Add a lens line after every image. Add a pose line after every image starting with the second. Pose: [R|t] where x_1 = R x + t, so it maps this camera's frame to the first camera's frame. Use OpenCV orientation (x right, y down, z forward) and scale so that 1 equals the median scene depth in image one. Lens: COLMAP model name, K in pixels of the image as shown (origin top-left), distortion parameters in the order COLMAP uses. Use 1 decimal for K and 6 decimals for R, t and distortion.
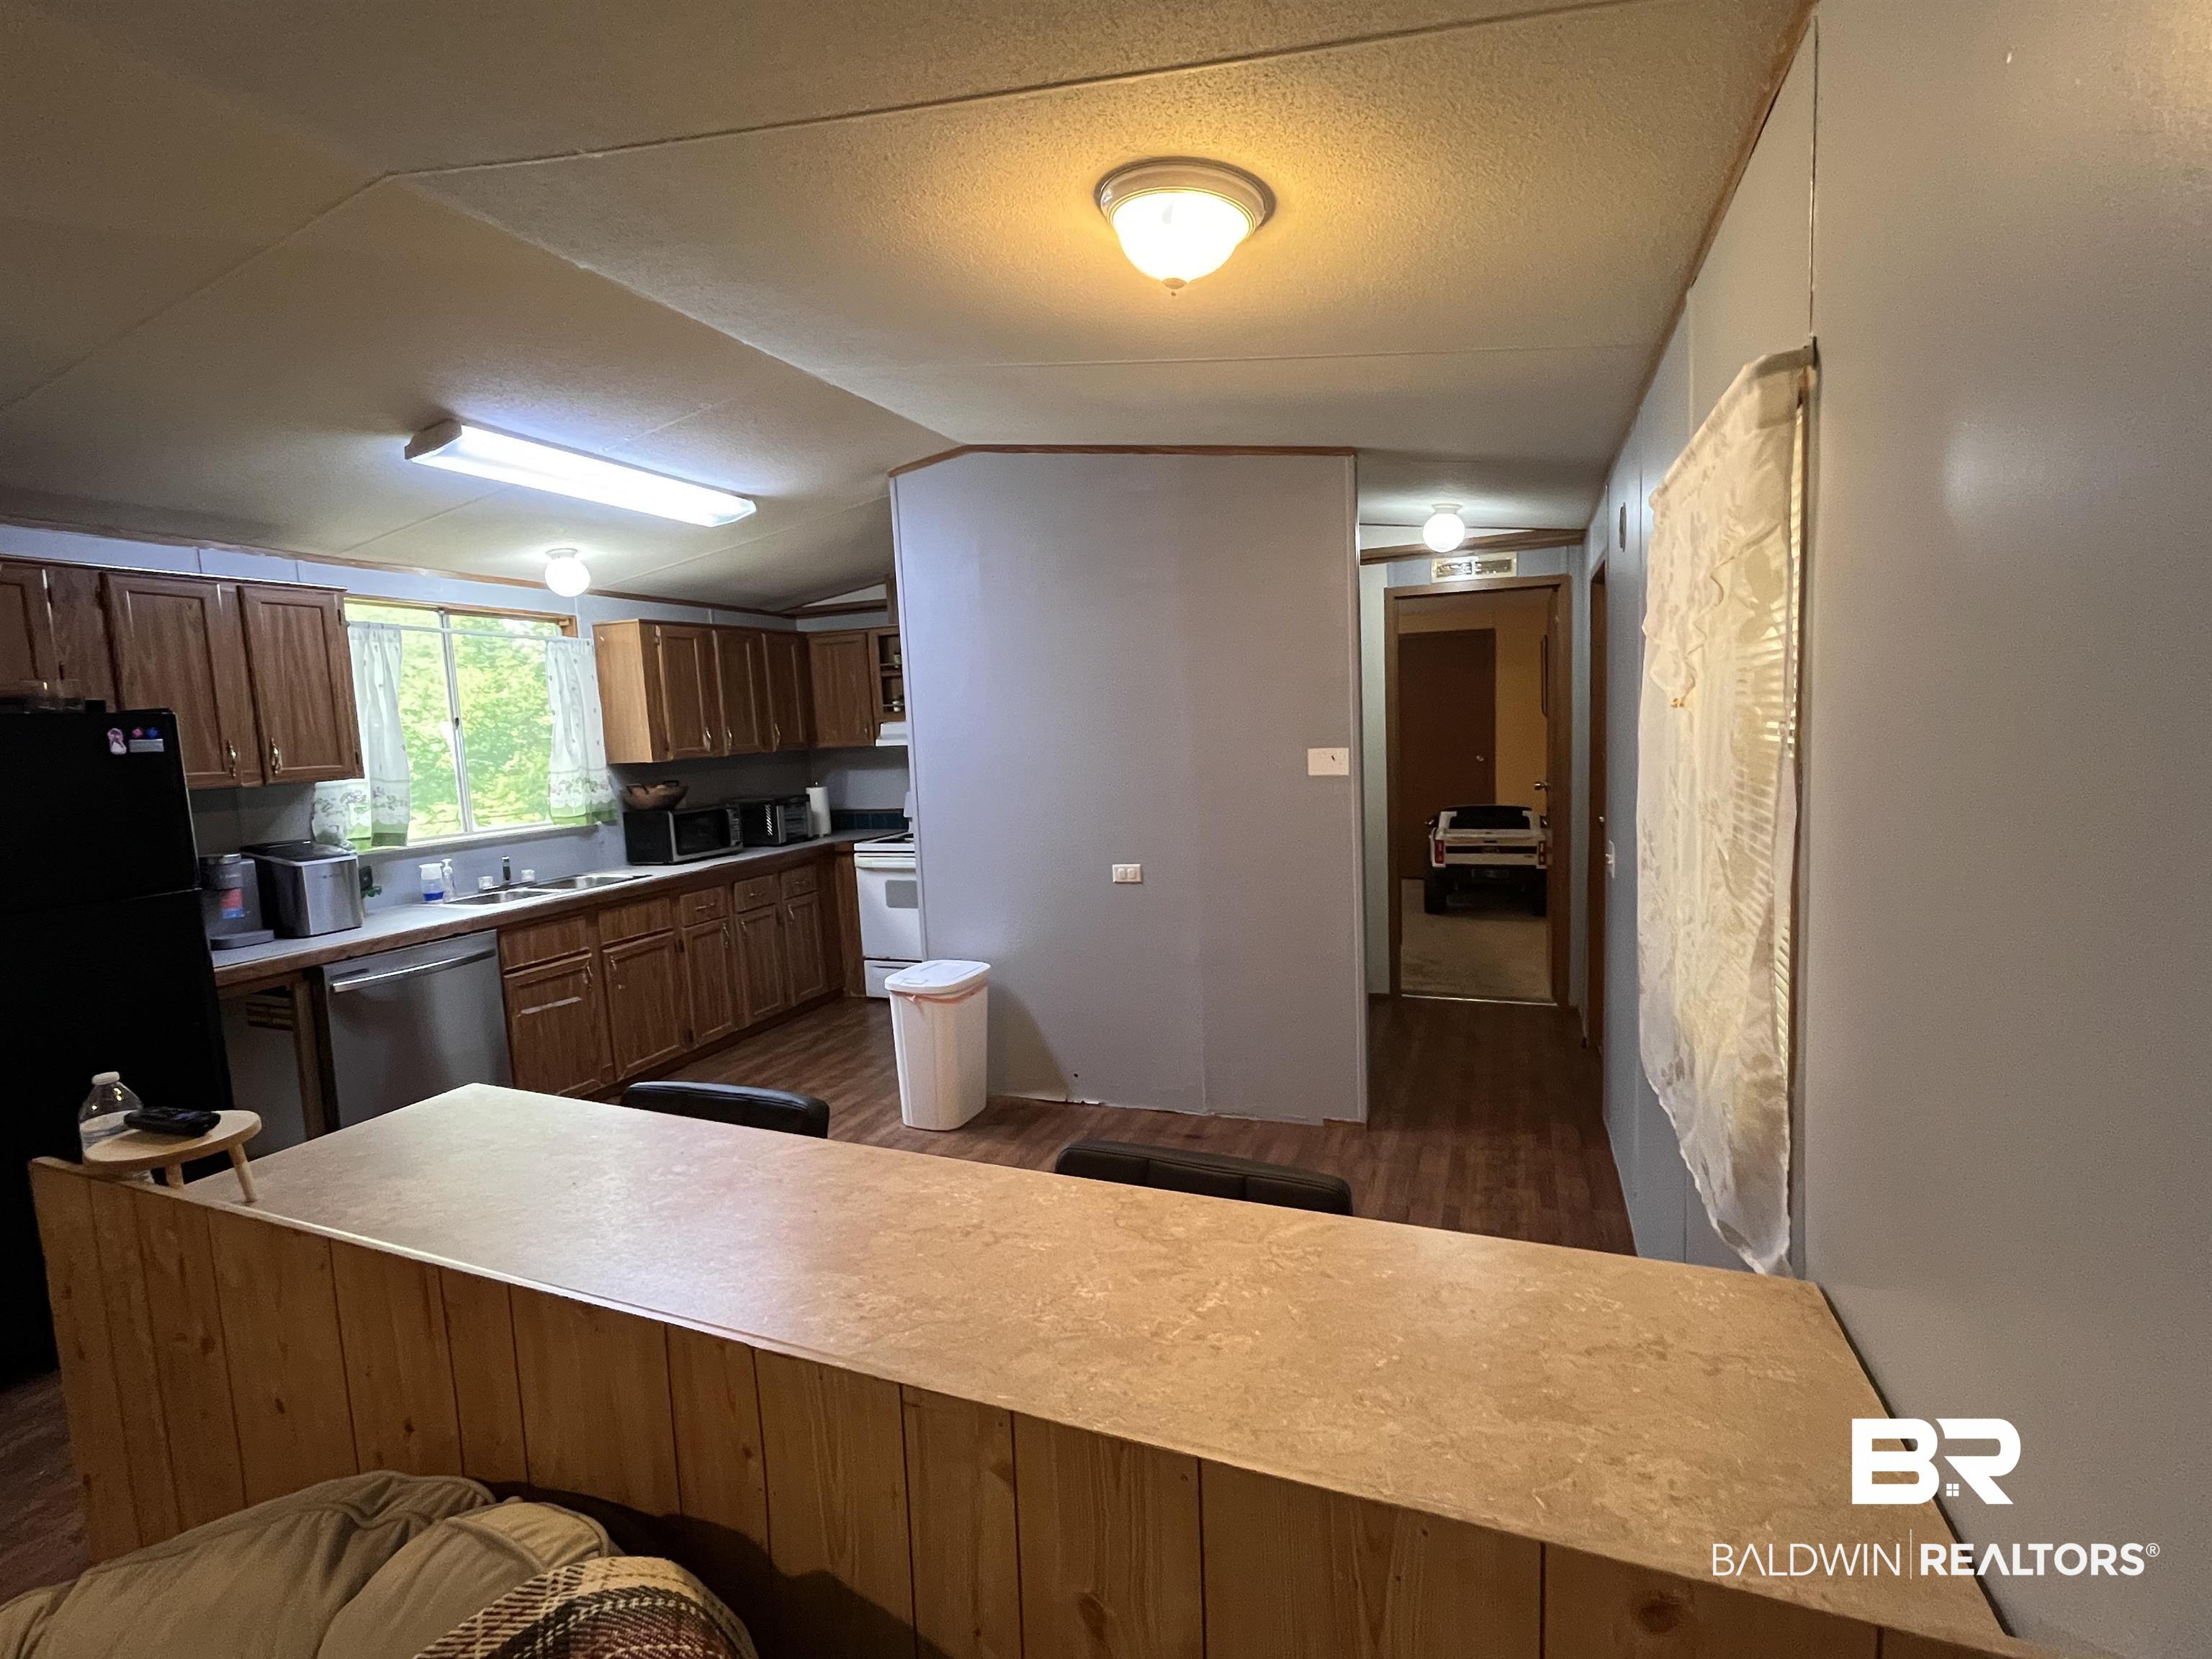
lens RADIAL K [[1013.0, 0, 1106.0], [0, 1013.0, 829.5], [0, 0, 1]] dist [0.000269, 0.000061]
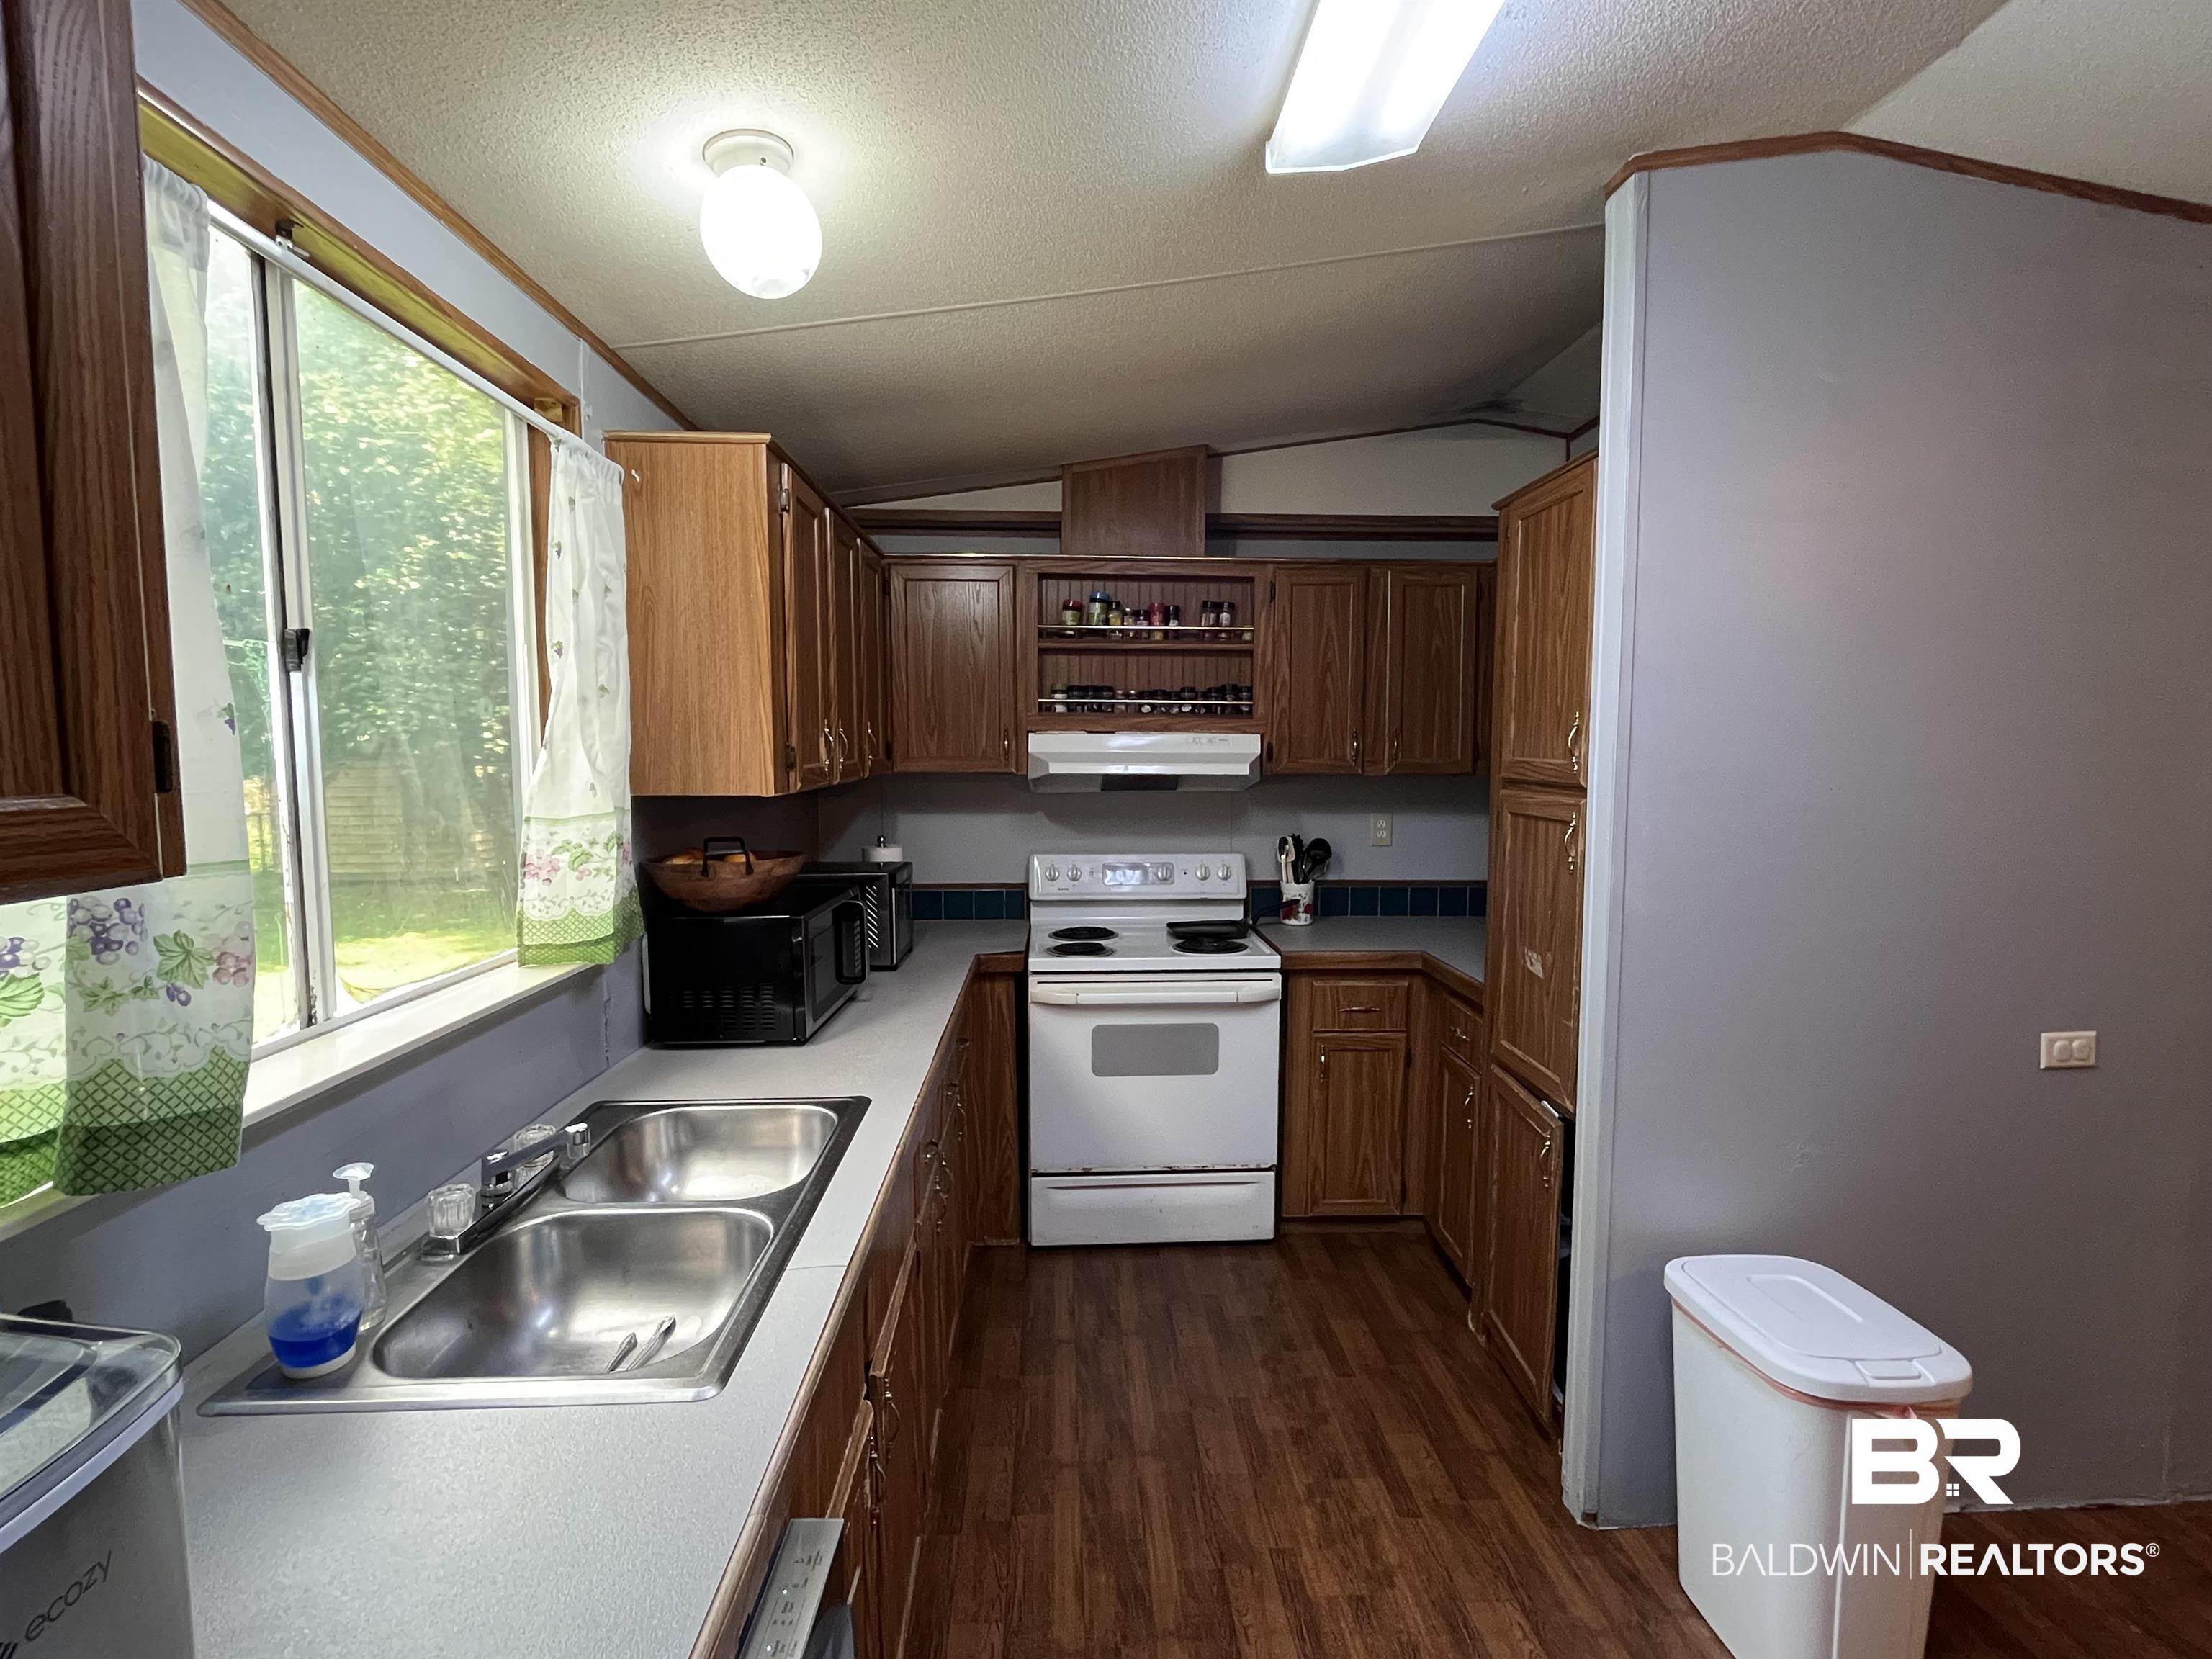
lens RADIAL K [[1013.0, 0, 1106.0], [0, 1013.0, 829.5], [0, 0, 1]] dist [0.000269, 0.000061]
pose [[0.909835, 0.013816, 0.414740, -0.496145], [0.001027, 0.999368, -0.035544, -0.038857], [-0.414969, 0.032765, 0.909245, 0.581514]]
